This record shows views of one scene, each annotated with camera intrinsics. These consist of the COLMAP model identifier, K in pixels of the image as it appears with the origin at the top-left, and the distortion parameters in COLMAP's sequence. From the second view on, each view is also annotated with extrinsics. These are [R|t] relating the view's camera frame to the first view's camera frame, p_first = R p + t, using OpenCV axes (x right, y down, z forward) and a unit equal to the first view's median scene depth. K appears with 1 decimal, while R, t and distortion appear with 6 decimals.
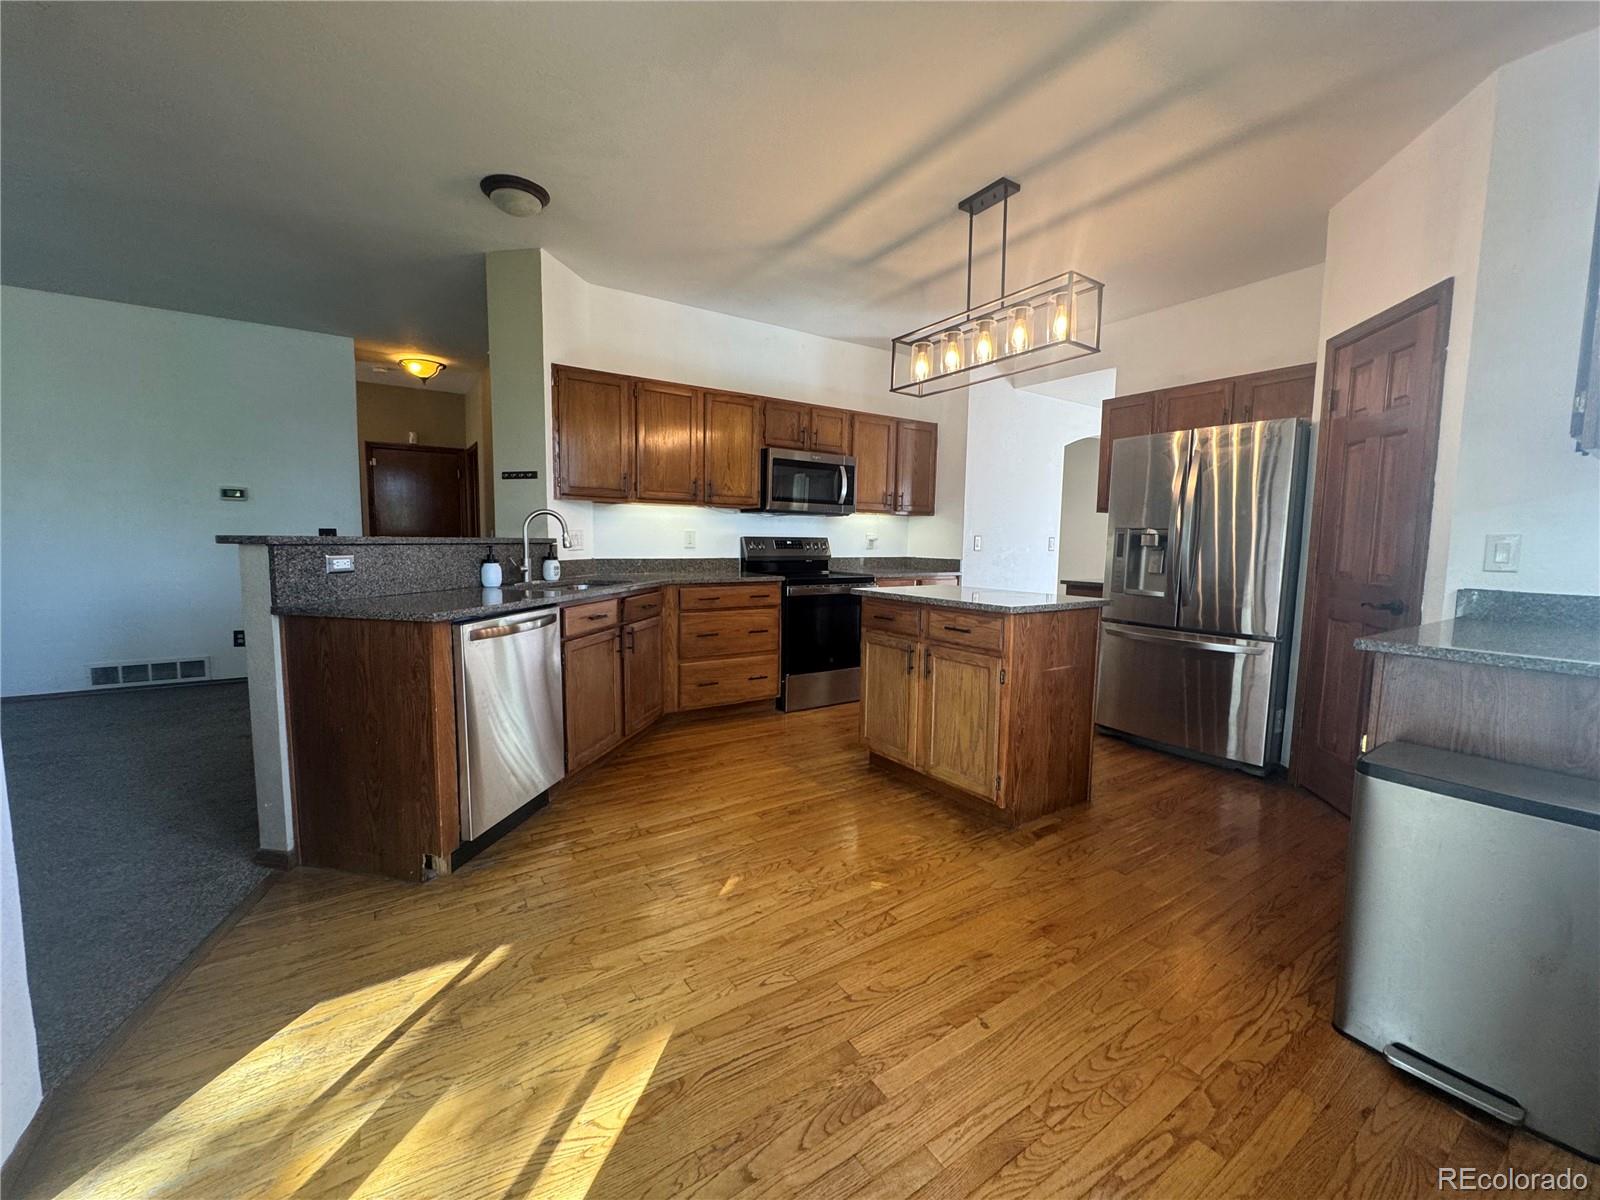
lens RADIAL K [[640.8, 0, 800.0], [0, 640.8, 600.0], [0, 0, 1]] dist [-0.001903, -0.000018]
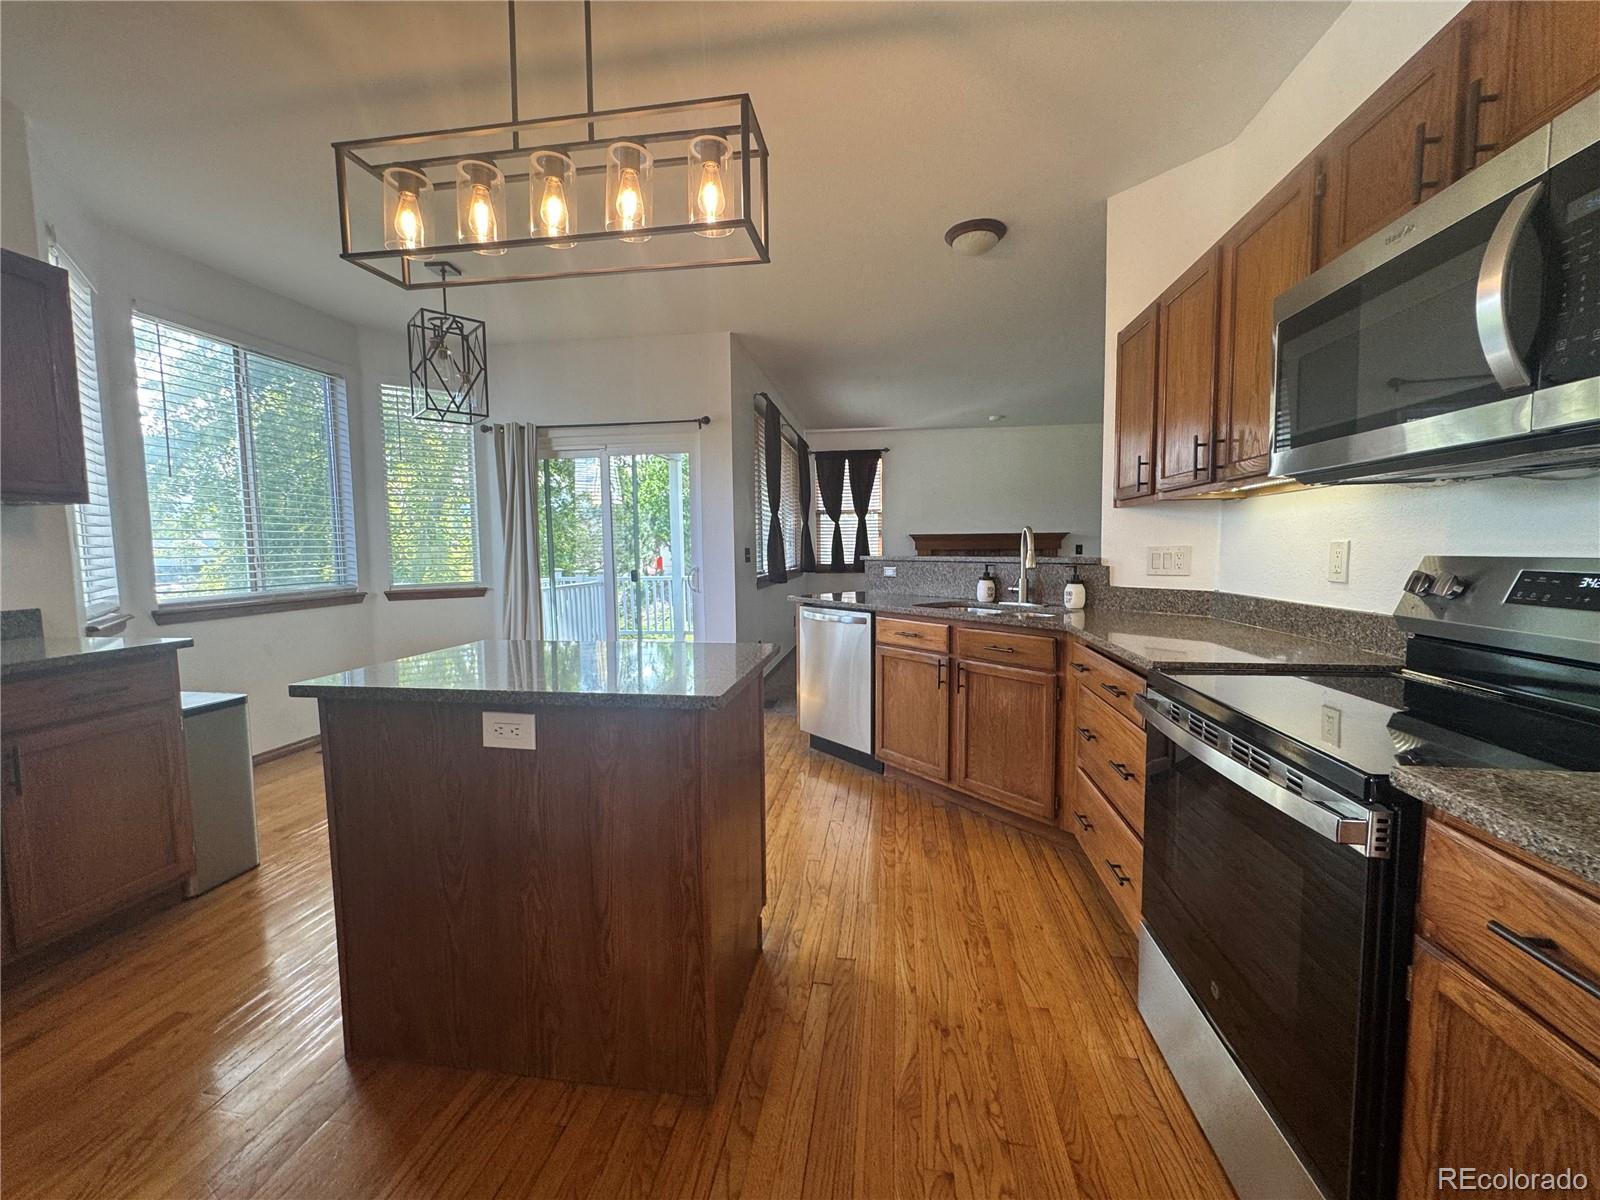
lens RADIAL K [[640.8, 0, 800.0], [0, 640.8, 600.0], [0, 0, 1]] dist [-0.001903, -0.000018]
pose [[-0.673960, 0.052699, -0.736886, 0.481655], [-0.068466, 0.988704, 0.133327, -0.132305], [0.735589, 0.140308, -0.662739, 1.333659]]
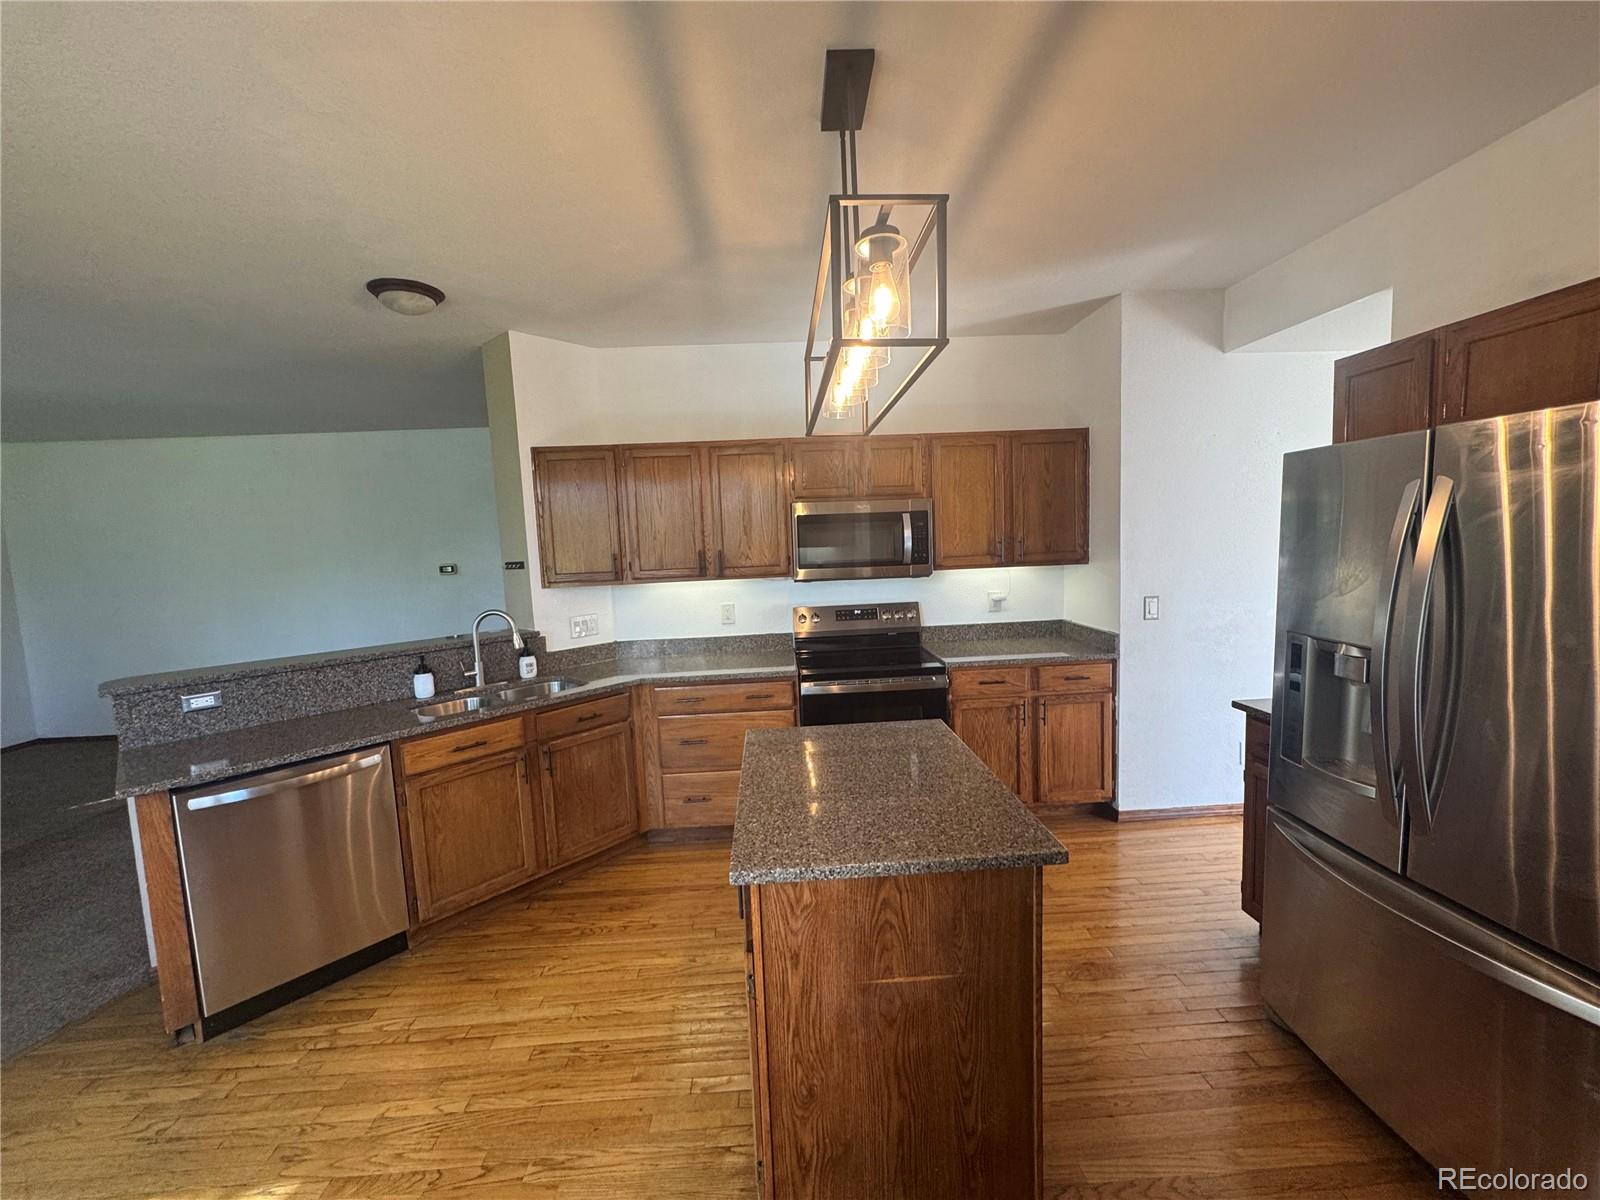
lens RADIAL K [[640.8, 0, 800.0], [0, 640.8, 600.0], [0, 0, 1]] dist [-0.001903, -0.000018]
pose [[0.856201, -0.001507, -0.516641, 0.462810], [0.005260, 0.999969, 0.005801, -0.153938], [0.516616, -0.007685, 0.856183, 0.410686]]
